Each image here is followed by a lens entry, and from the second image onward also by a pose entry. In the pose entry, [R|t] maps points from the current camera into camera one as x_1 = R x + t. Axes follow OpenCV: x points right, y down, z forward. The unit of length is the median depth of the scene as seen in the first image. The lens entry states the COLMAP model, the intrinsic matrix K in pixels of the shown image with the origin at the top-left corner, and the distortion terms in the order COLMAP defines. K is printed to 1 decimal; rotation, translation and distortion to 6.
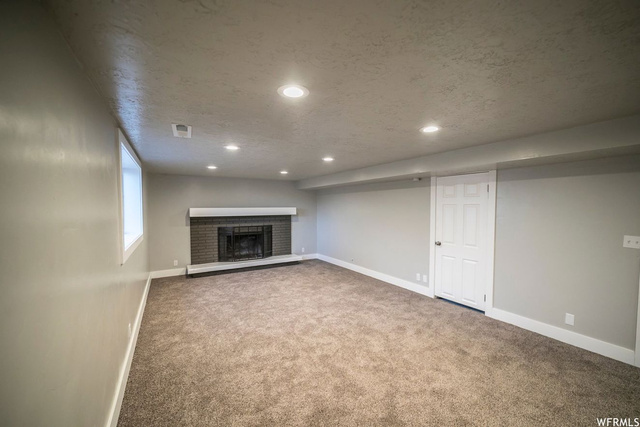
lens RADIAL K [[247.1, 0, 328.1], [0, 247.1, 217.3], [0, 0, 1]] dist [-0.012273, 0.000054]
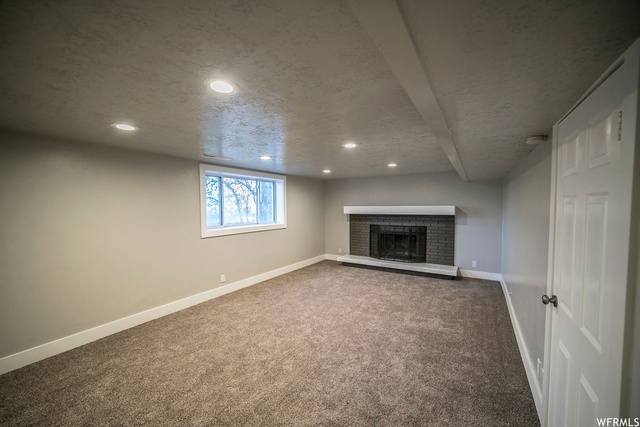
lens RADIAL K [[247.1, 0, 328.1], [0, 247.1, 217.3], [0, 0, 1]] dist [-0.012273, 0.000054]
pose [[0.449617, 0.037151, -0.892448, 0.420927], [-0.031082, 0.999180, 0.025935, -0.012190], [0.892680, 0.016078, 0.450403, 0.356897]]
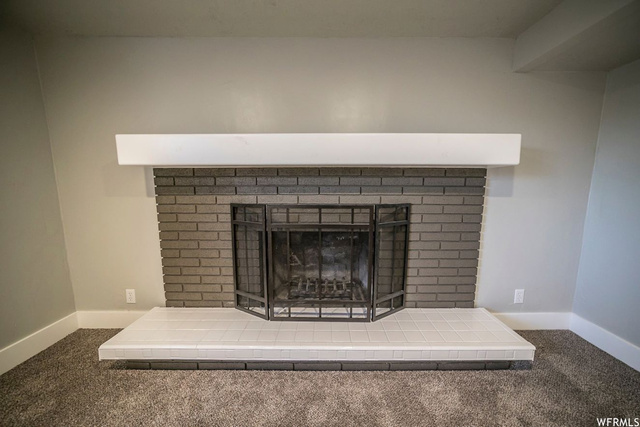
lens RADIAL K [[247.1, 0, 328.1], [0, 247.1, 217.3], [0, 0, 1]] dist [-0.012273, 0.000054]
pose [[0.837835, 0.072787, -0.541049, -0.170990], [-0.022634, 0.994851, 0.098787, 0.023884], [0.545454, -0.070521, 0.835169, 0.800400]]
